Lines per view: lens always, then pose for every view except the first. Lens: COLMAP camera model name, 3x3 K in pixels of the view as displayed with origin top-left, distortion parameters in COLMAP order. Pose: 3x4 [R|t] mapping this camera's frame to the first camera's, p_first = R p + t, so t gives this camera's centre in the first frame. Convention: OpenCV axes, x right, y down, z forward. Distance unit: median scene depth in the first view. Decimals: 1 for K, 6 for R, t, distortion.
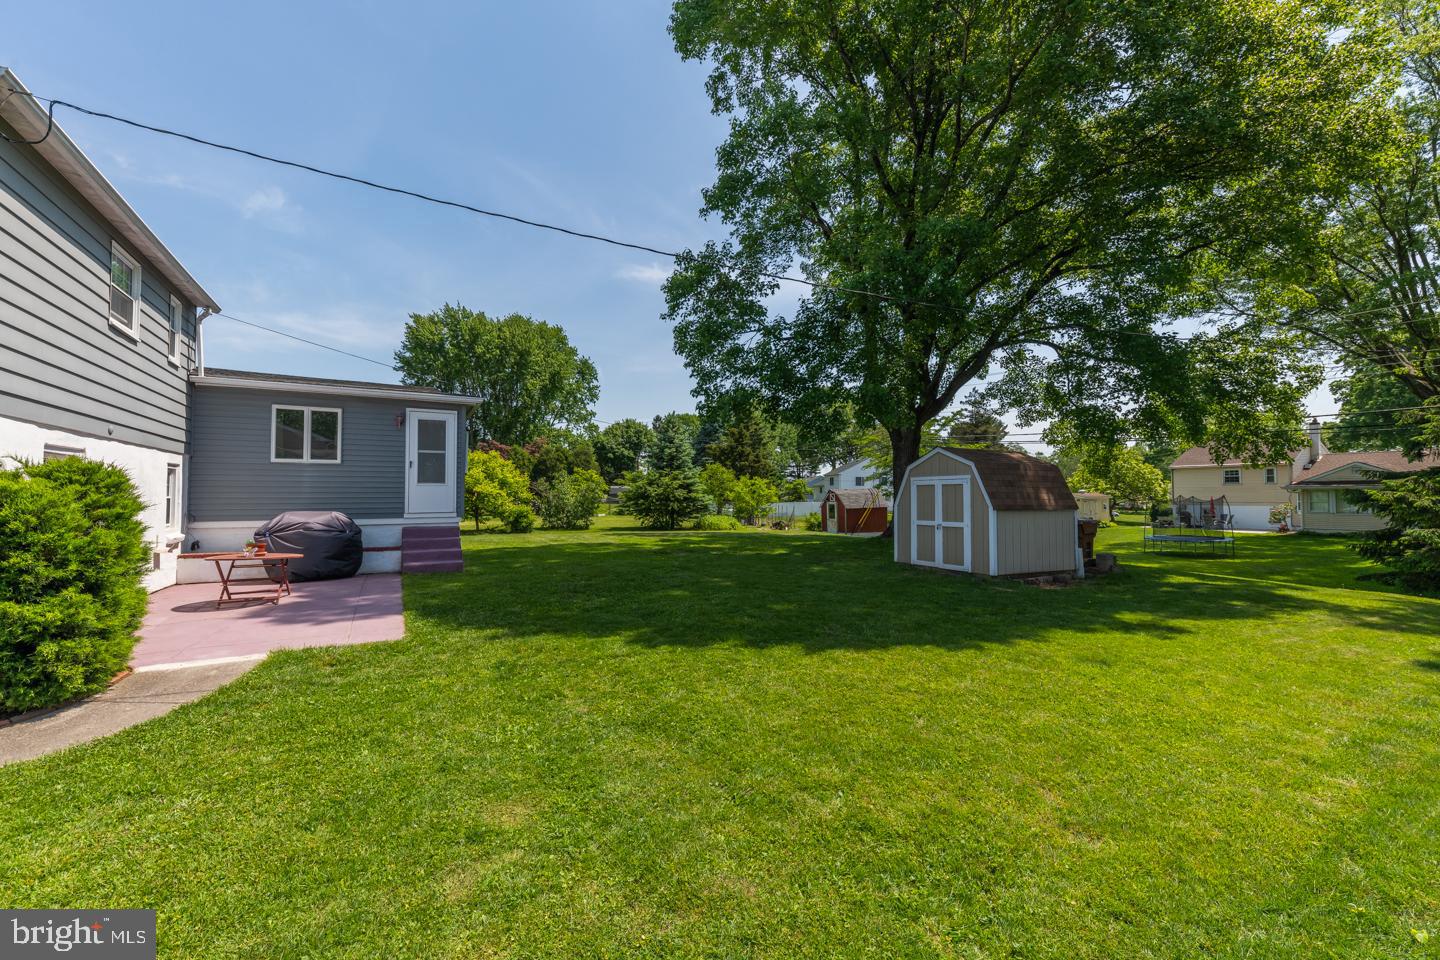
lens RADIAL K [[571.5, 0, 722.8], [0, 571.5, 484.3], [0, 0, 1]] dist [0.000560, 0.000071]
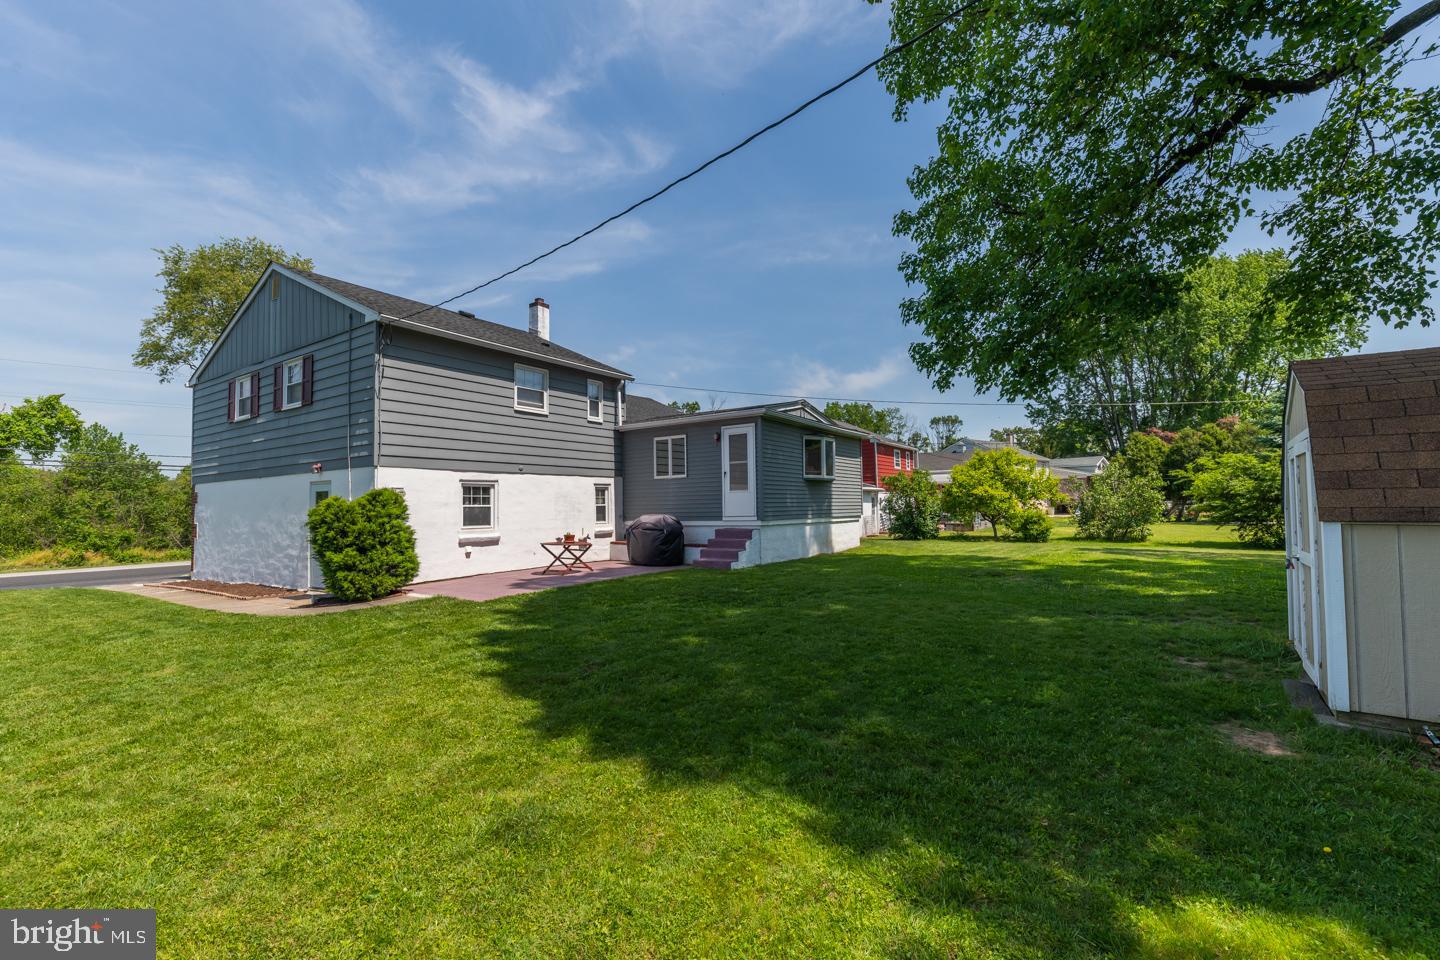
lens RADIAL K [[623.1, 0, 720.0], [0, 623.1, 480.0], [0, 0, 1]] dist [0.015284, 0.000038]
pose [[0.425036, -0.044147, -0.904099, 0.640731], [0.036061, 0.998843, -0.031821, 0.017489], [0.904458, -0.019078, 0.426136, 0.482888]]
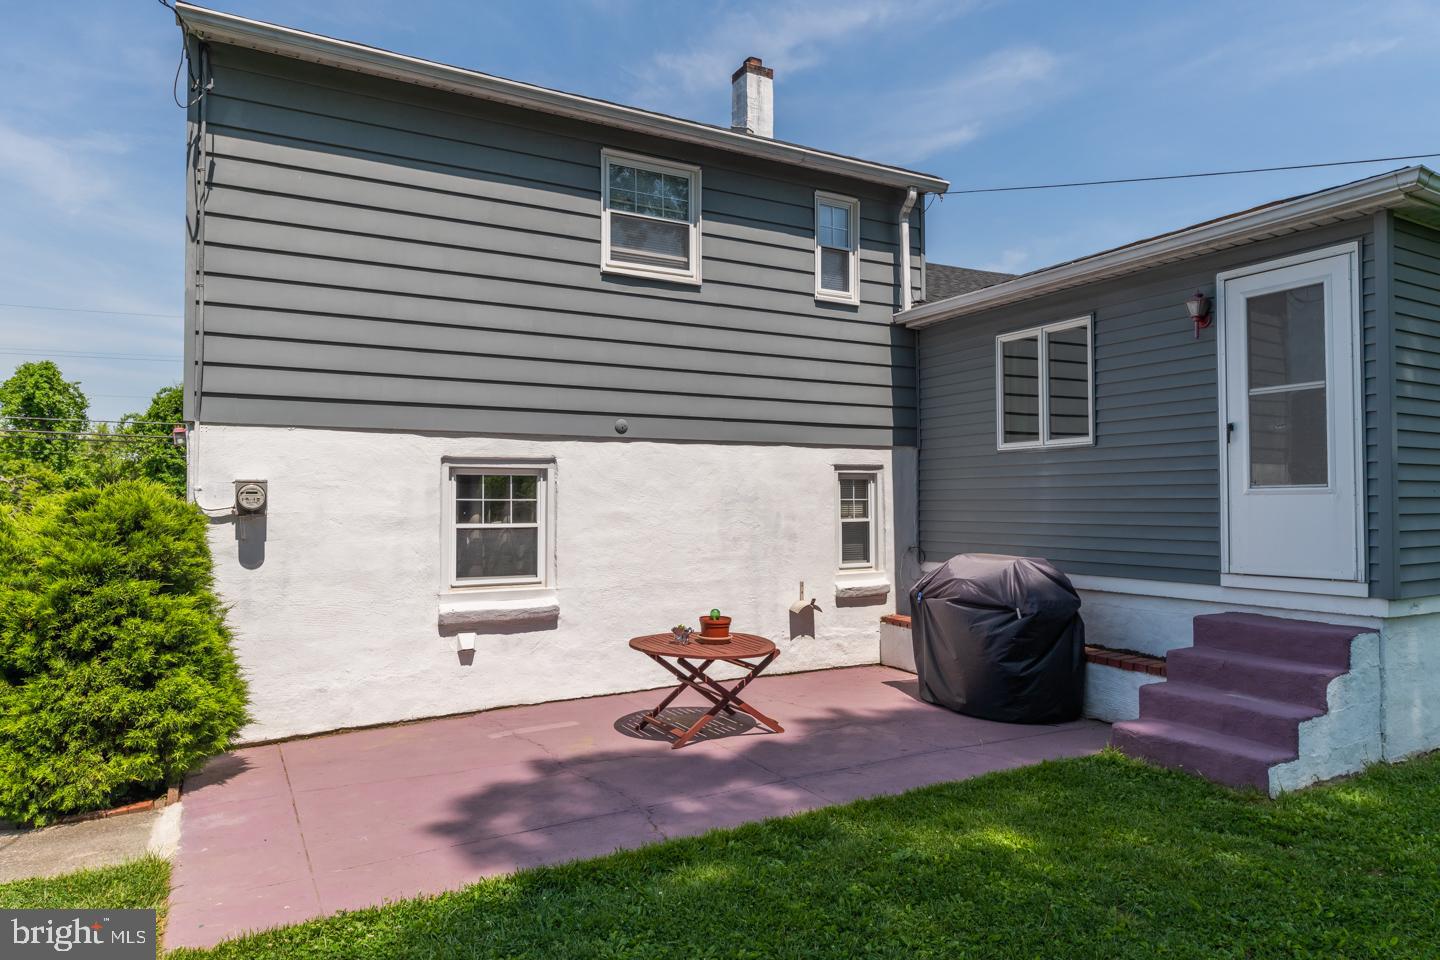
lens RADIAL K [[925.7, 0, 720.0], [0, 925.7, 480.0], [0, 0, 1]] dist [0.005887, -0.001915]
pose [[-0.016853, -0.020637, -0.999645, 0.022138], [0.027600, 0.999396, -0.021097, -0.003067], [0.999477, -0.027945, -0.016273, 0.750599]]
